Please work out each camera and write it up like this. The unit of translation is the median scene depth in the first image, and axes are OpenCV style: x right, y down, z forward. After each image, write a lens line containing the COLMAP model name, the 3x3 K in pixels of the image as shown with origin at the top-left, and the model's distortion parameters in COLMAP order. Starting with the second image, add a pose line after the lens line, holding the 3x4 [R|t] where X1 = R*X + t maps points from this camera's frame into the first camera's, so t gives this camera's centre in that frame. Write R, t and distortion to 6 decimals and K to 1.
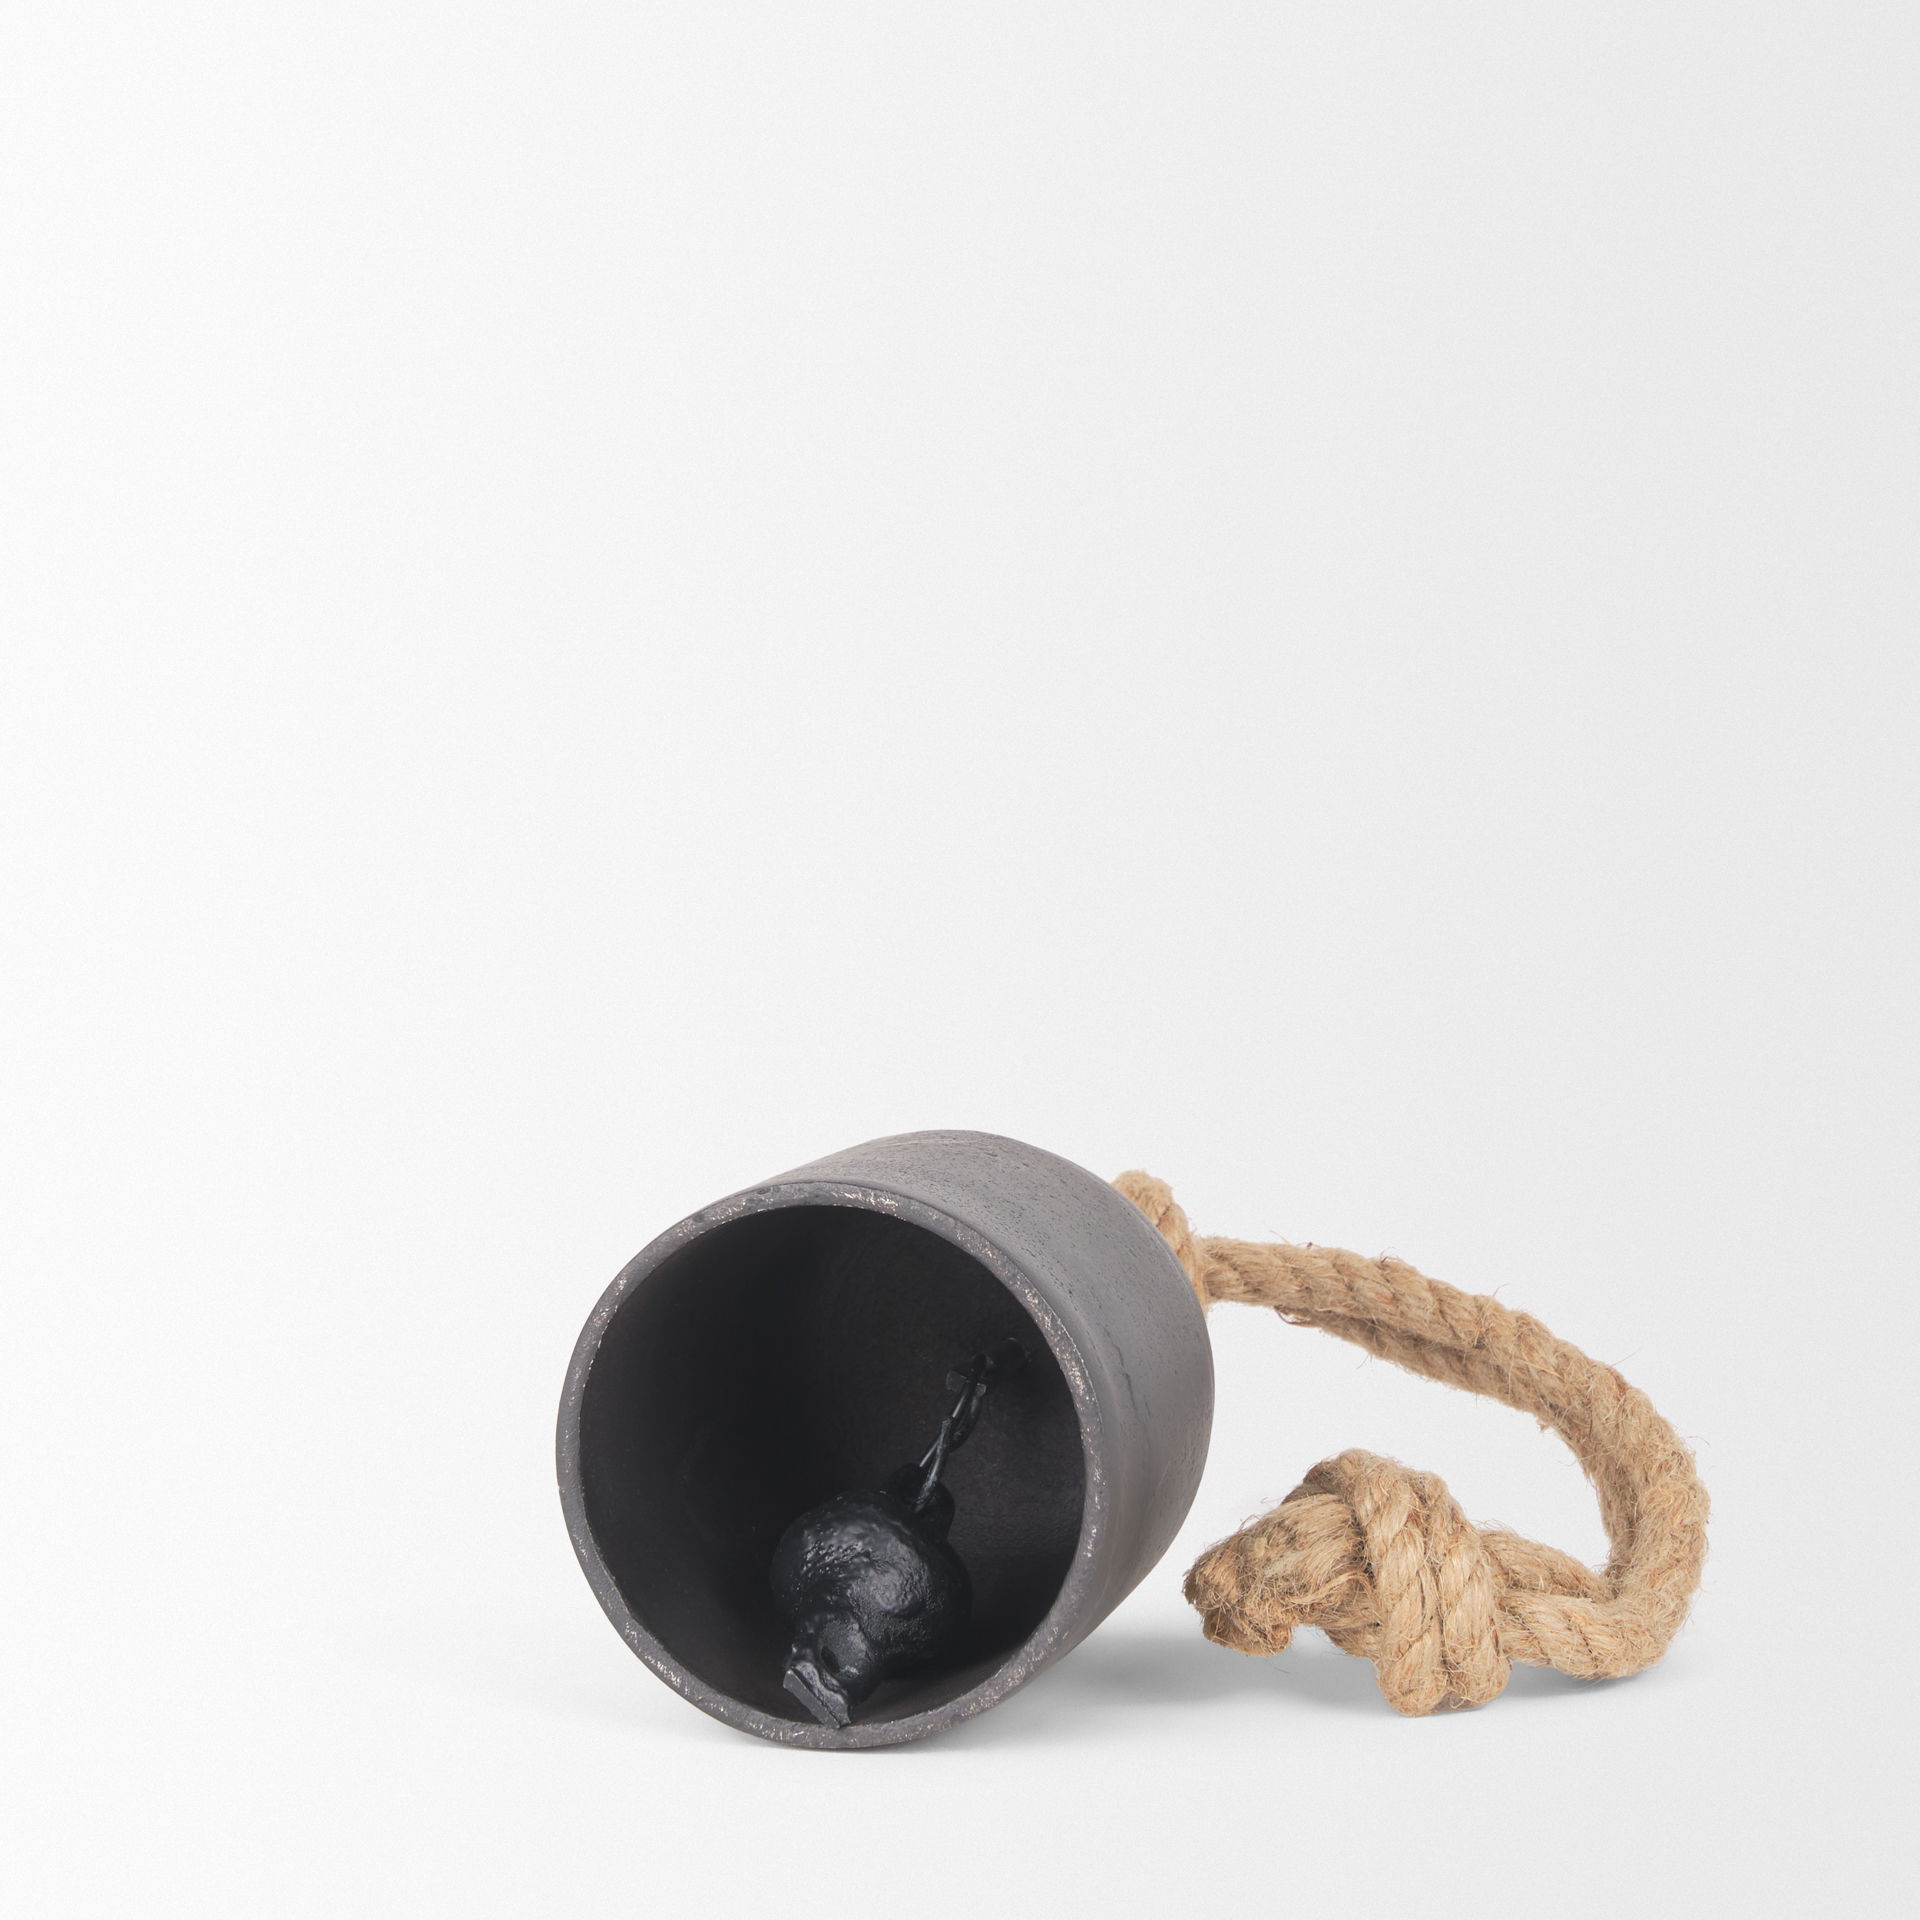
lens RADIAL K [[6363.2, 0, 960.4], [0, 6363.2, 960.1], [0, 0, 1]] dist [-0.126343, 0.000000]
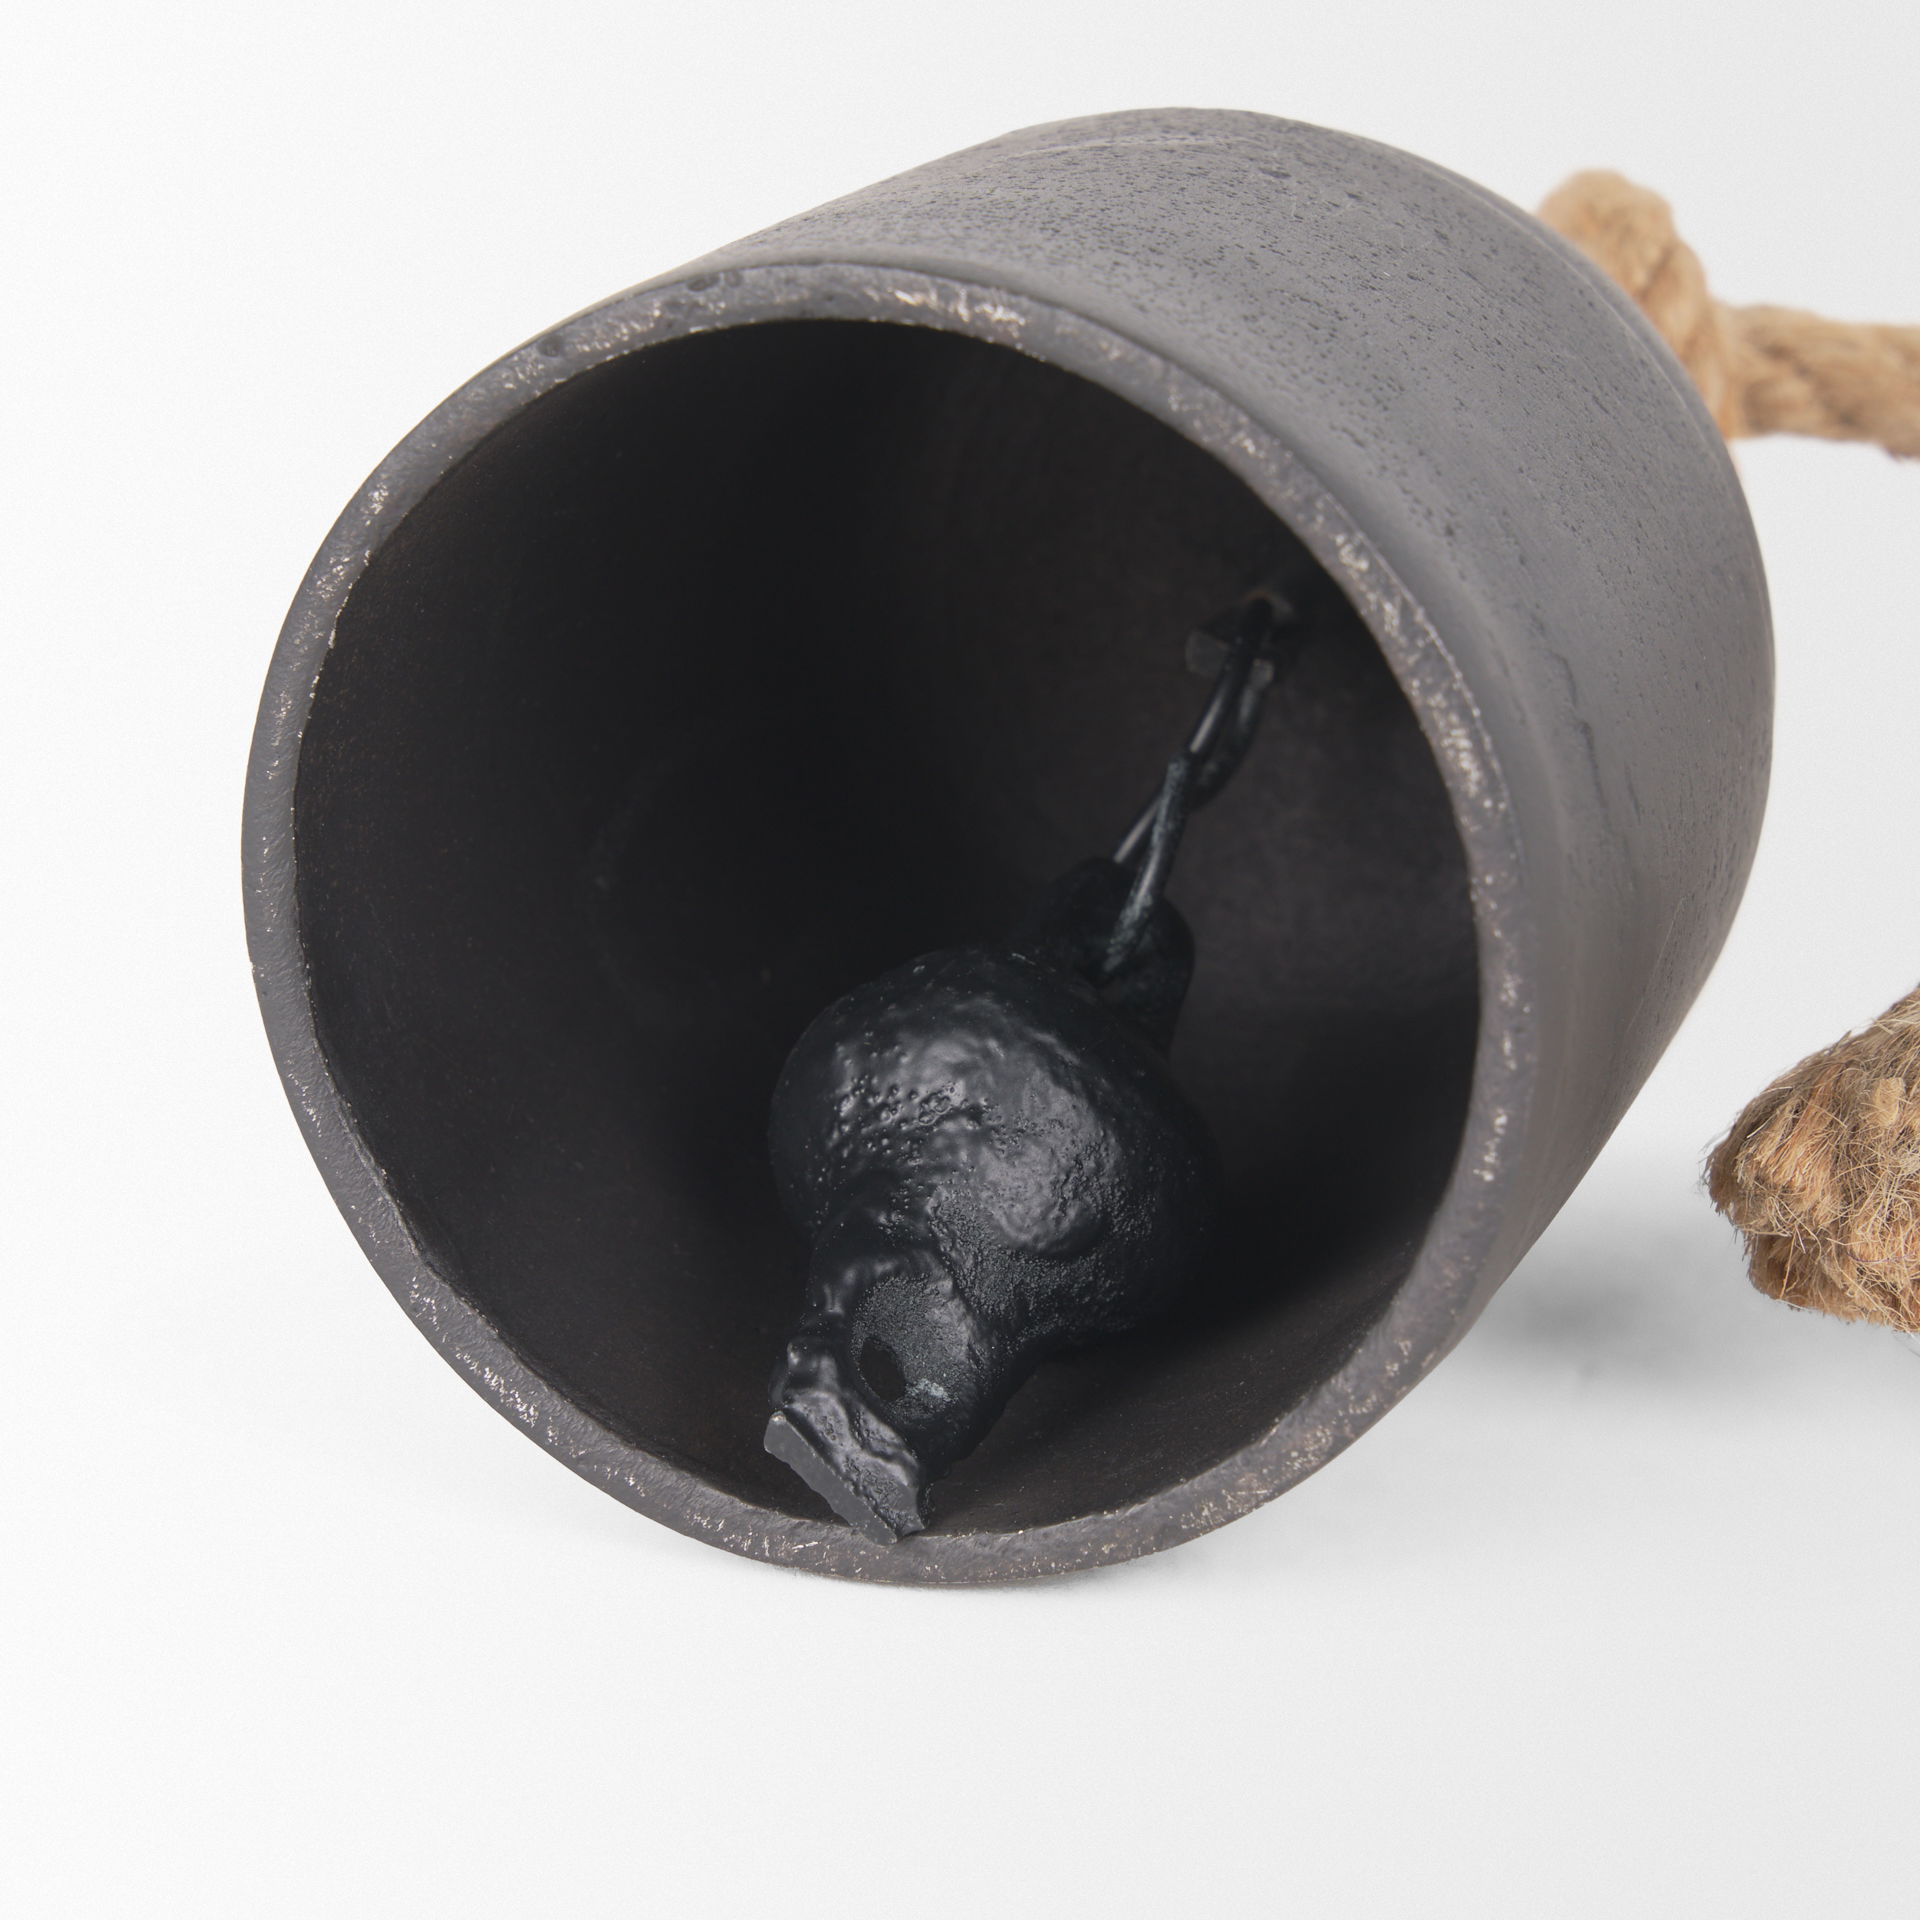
lens RADIAL K [[6363.2, 0, 958.7], [0, 6363.2, 961.6], [0, 0, 1]] dist [-0.126343, 0.000000]
pose [[0.997724, 0.008916, -0.066831, 0.013149], [0.003458, 0.983146, 0.182791, 0.004407], [0.067334, -0.182606, 0.980878, 0.582756]]
